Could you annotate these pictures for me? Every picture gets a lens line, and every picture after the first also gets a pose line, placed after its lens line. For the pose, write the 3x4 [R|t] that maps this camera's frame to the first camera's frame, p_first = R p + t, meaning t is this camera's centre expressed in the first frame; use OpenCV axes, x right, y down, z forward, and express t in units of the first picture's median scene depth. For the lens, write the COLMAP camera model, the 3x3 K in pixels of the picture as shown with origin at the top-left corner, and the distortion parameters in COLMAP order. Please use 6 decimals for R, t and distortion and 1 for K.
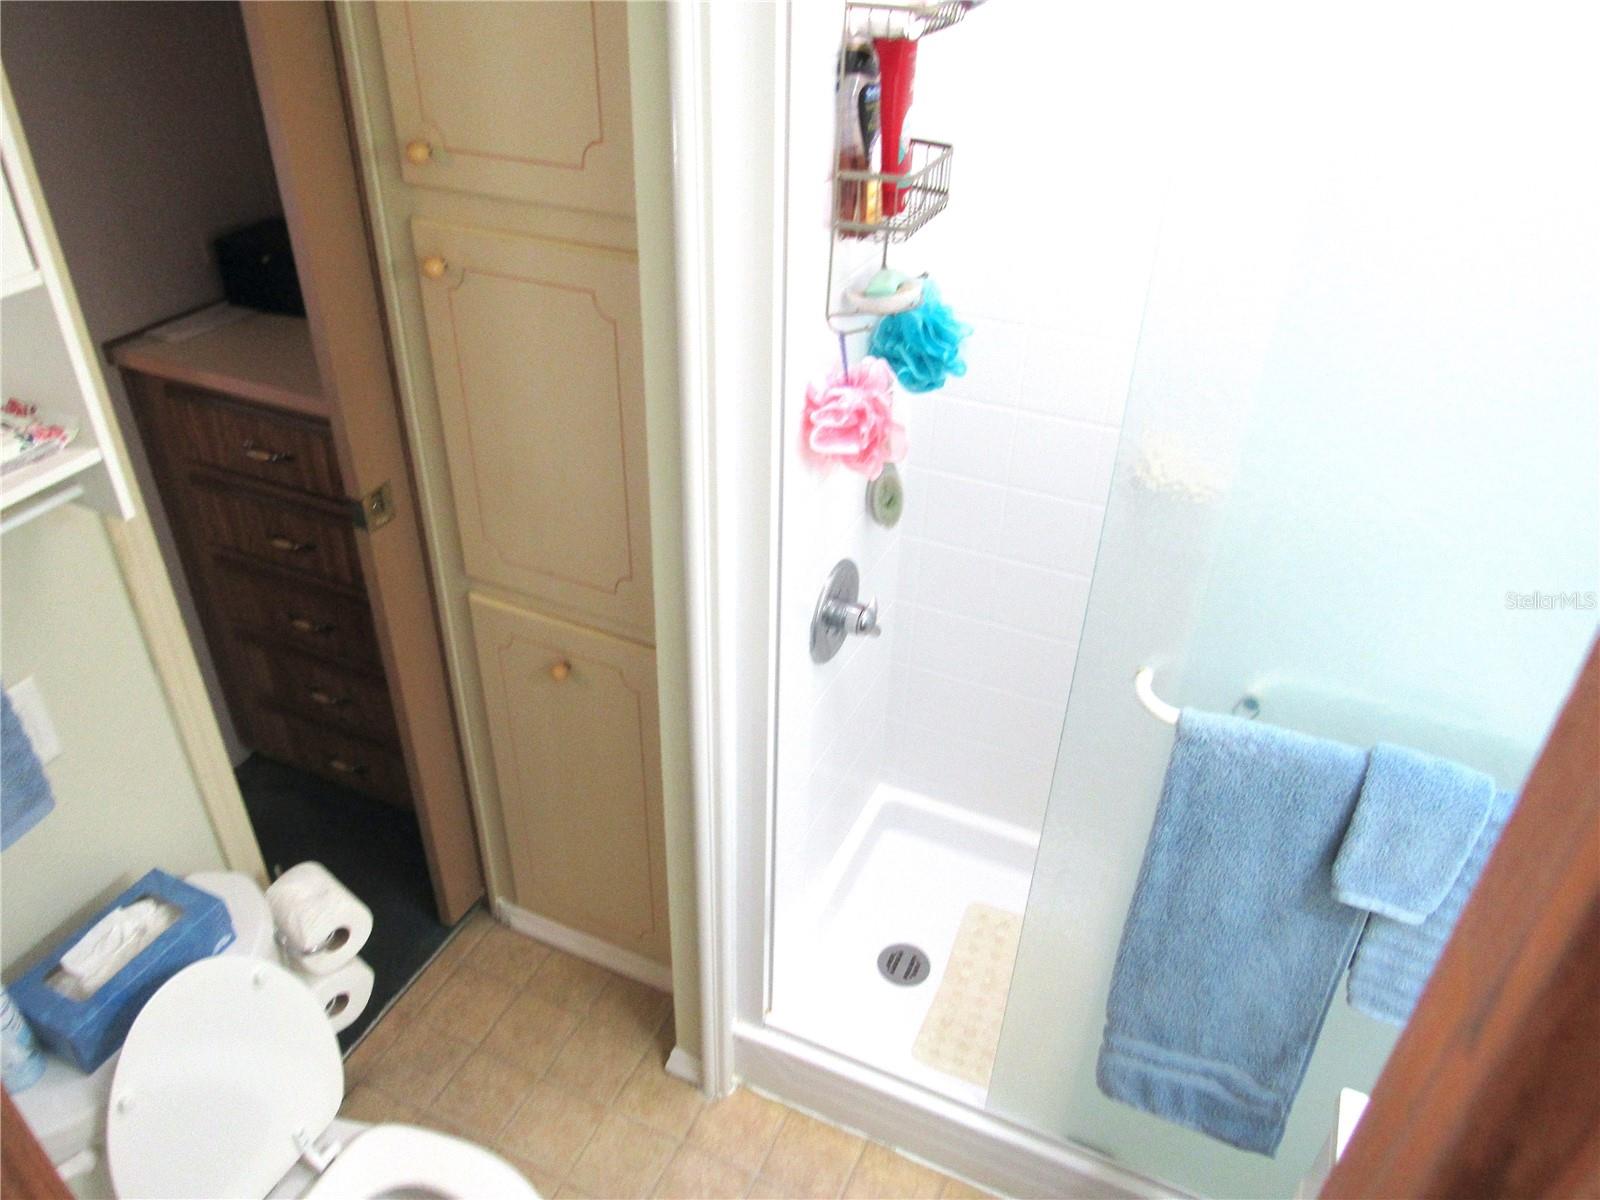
lens RADIAL K [[1144.8, 0, 797.6], [0, 1144.8, 598.2], [0, 0, 1]] dist [-0.032390, 0.000809]
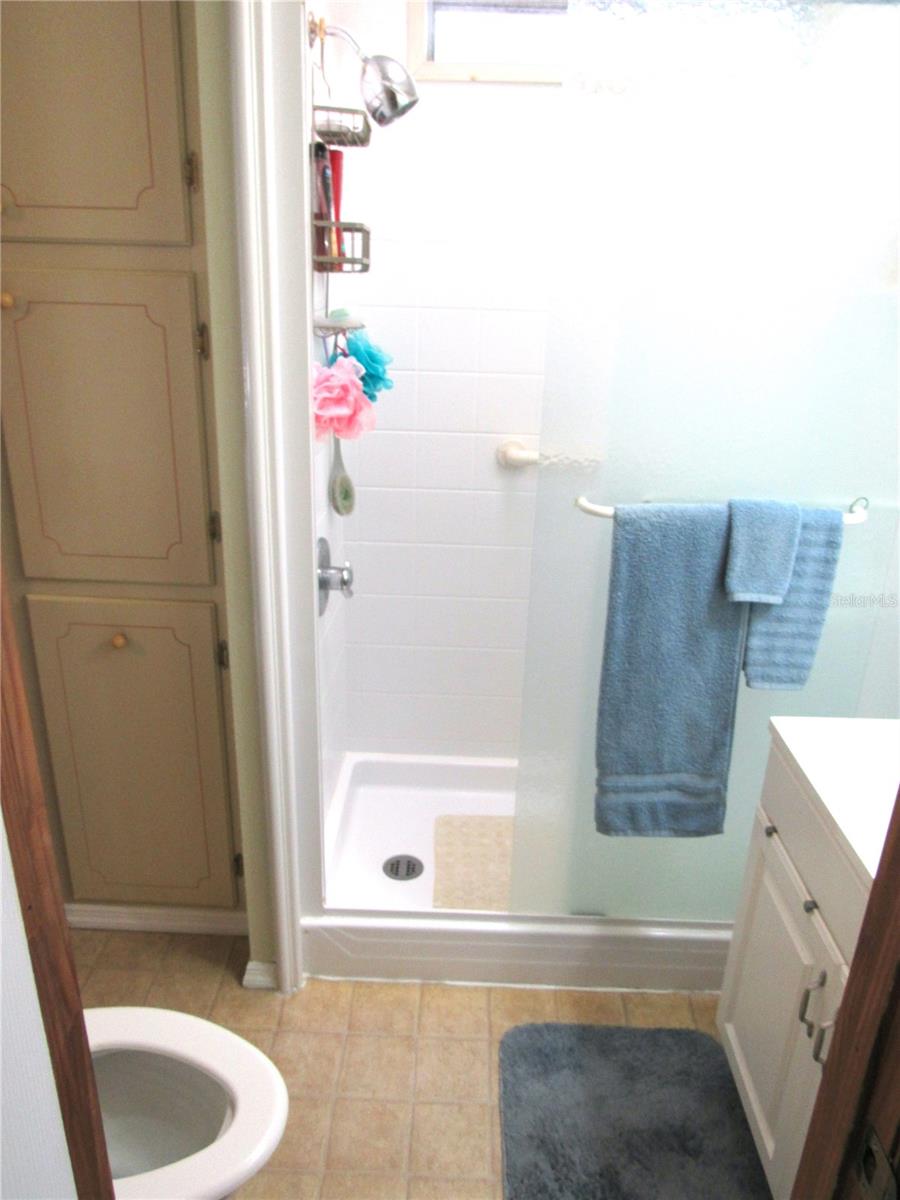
lens RADIAL K [[858.6, 0, 454.3], [0, 858.6, 599.8], [0, 0, 1]] dist [-0.032390, 0.000809]
pose [[0.917433, -0.135967, 0.373937, -0.258293], [0.212617, 0.961898, -0.171888, 0.307665], [-0.336319, 0.237201, 0.911386, 0.037350]]
